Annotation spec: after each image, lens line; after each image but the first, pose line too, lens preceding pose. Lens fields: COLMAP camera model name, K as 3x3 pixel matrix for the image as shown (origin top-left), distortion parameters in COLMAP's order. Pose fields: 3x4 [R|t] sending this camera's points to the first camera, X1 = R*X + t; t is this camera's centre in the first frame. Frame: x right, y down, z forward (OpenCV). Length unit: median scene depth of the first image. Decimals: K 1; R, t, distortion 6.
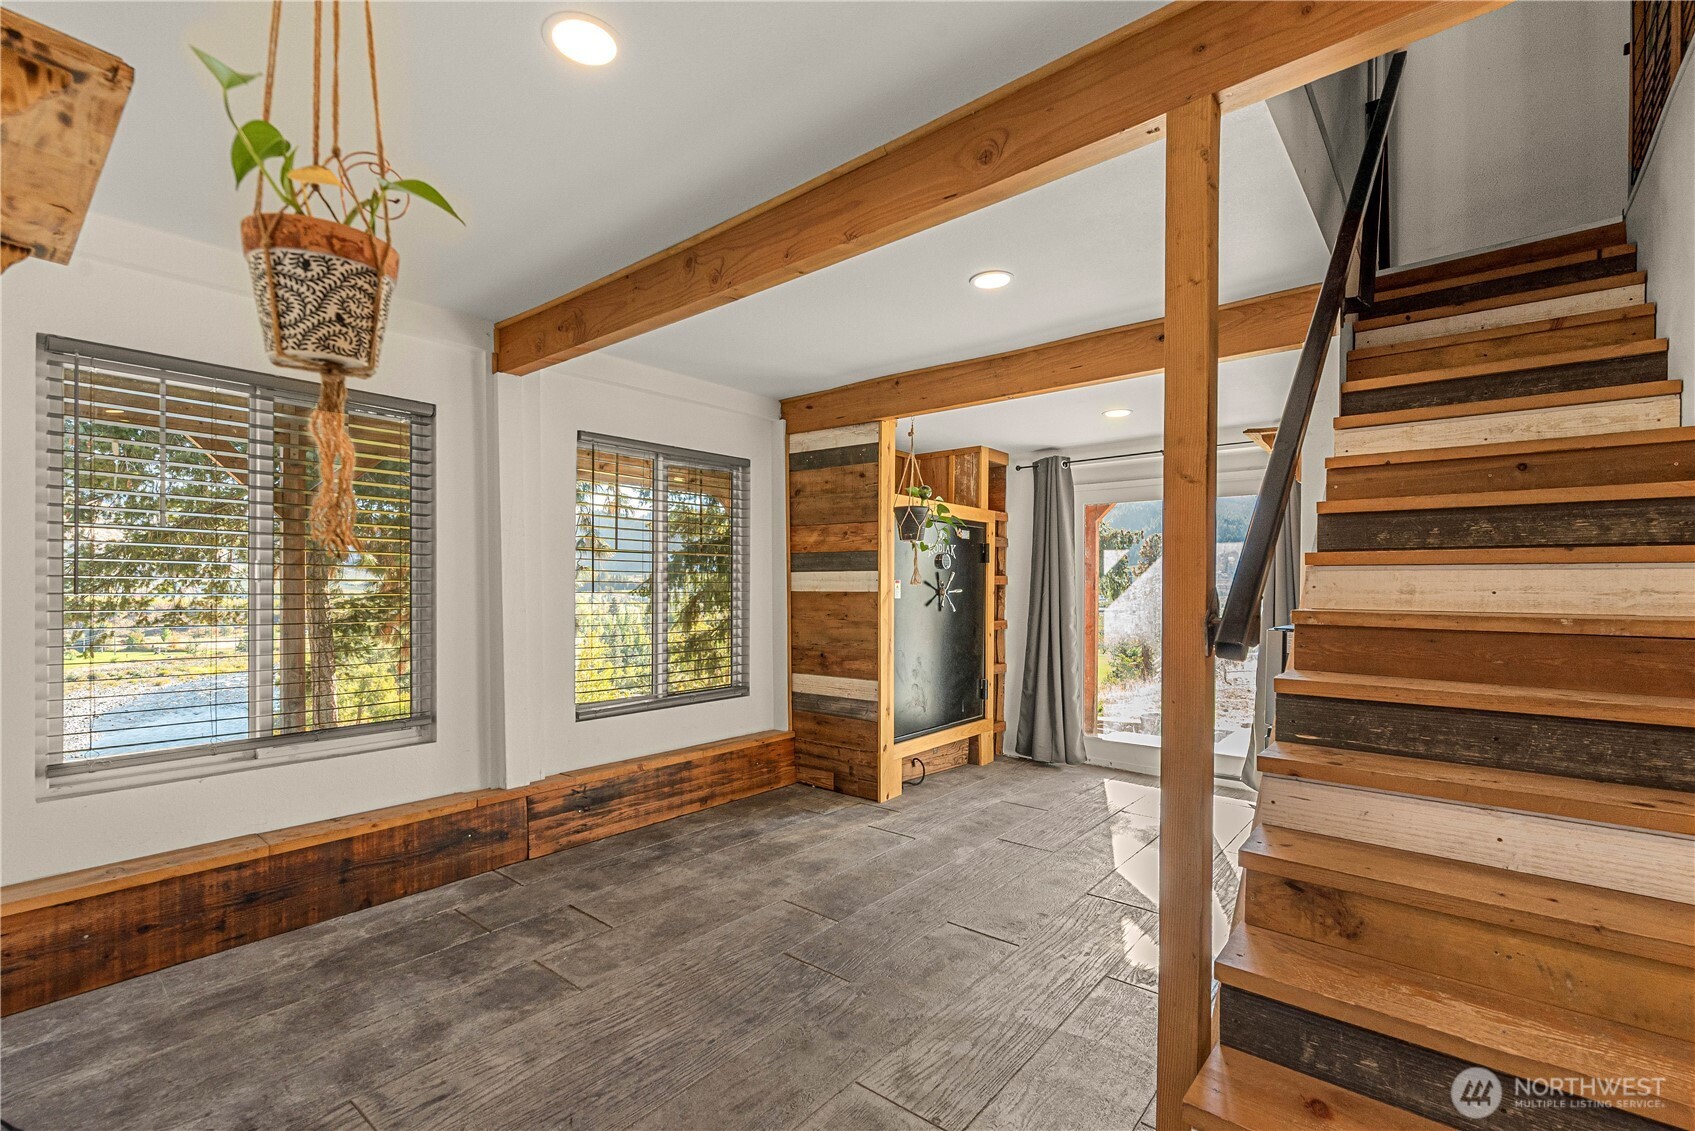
lens RADIAL K [[748.2, 0, 851.8], [0, 748.2, 586.5], [0, 0, 1]] dist [-0.000063, -0.000111]
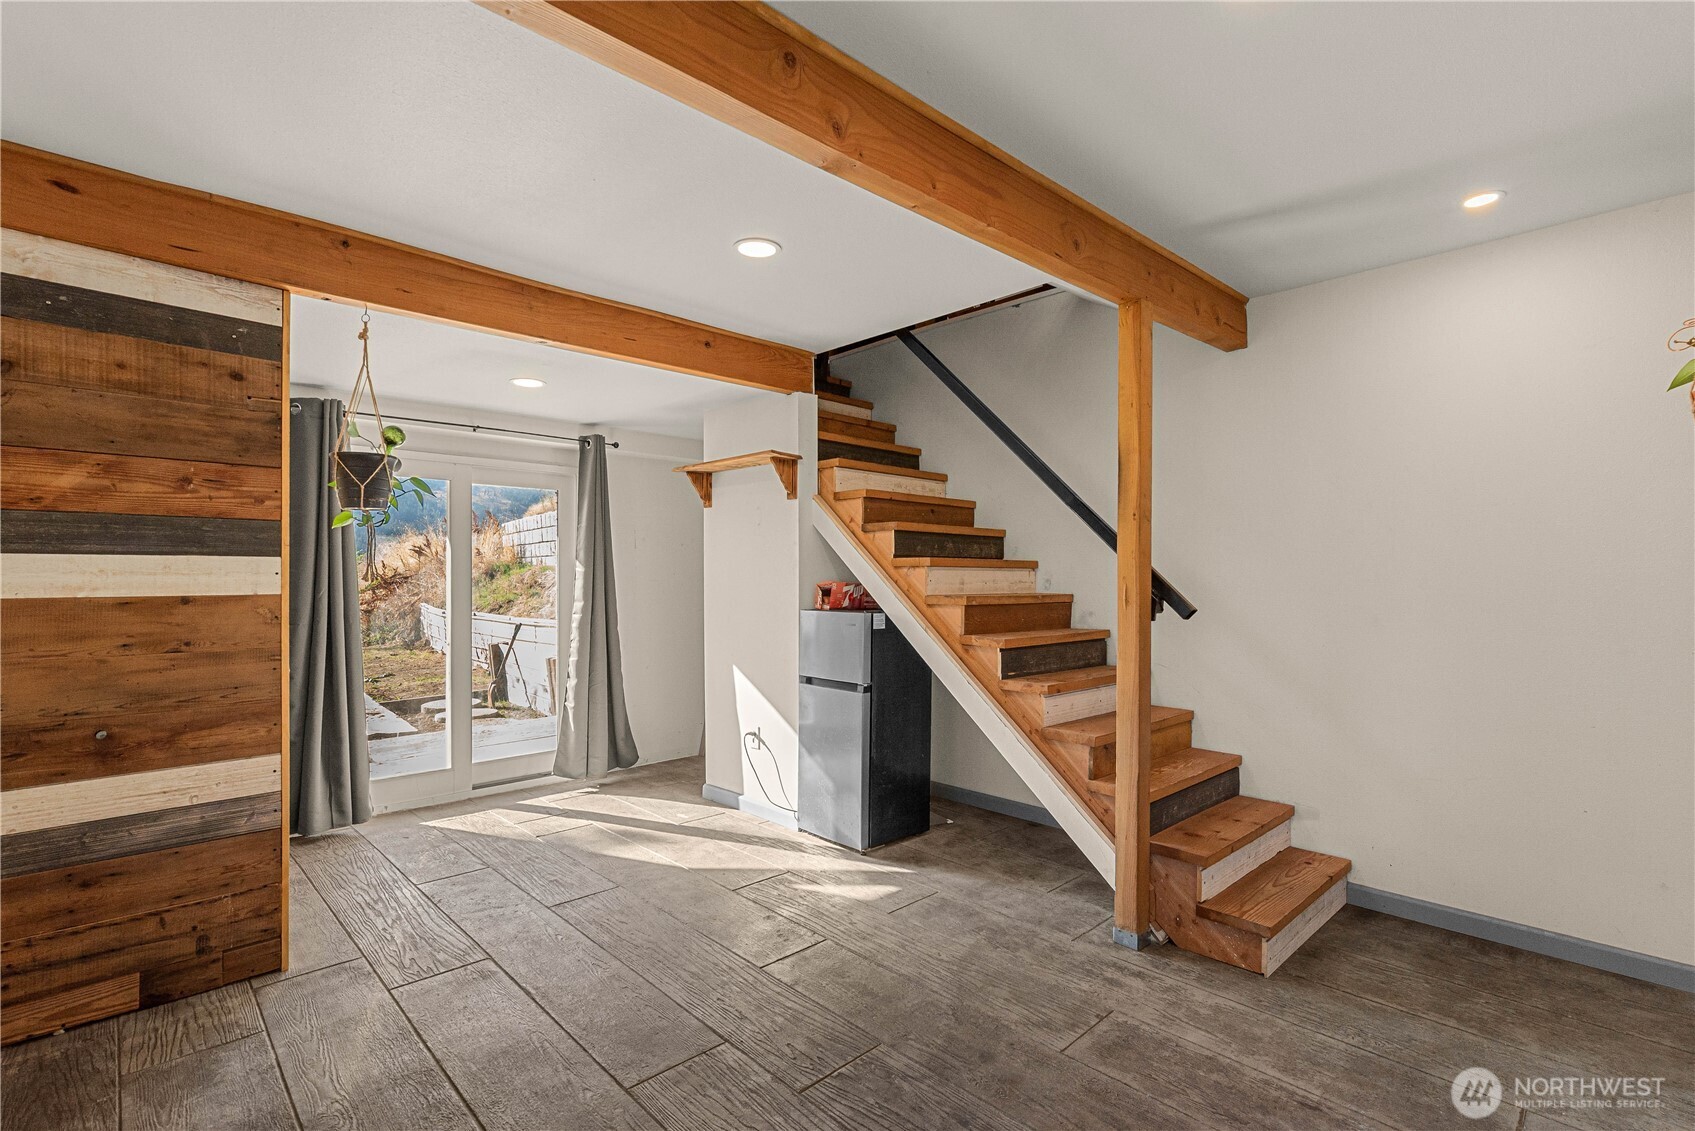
lens RADIAL K [[783.3, 0, 845.1], [0, 783.3, 576.3], [0, 0, 1]] dist [-0.001510, -0.000399]
pose [[0.120326, -0.000545, 0.992734, -0.489906], [0.003774, 0.999993, 0.000091, -0.004808], [-0.992727, 0.003736, 0.120328, 0.506617]]
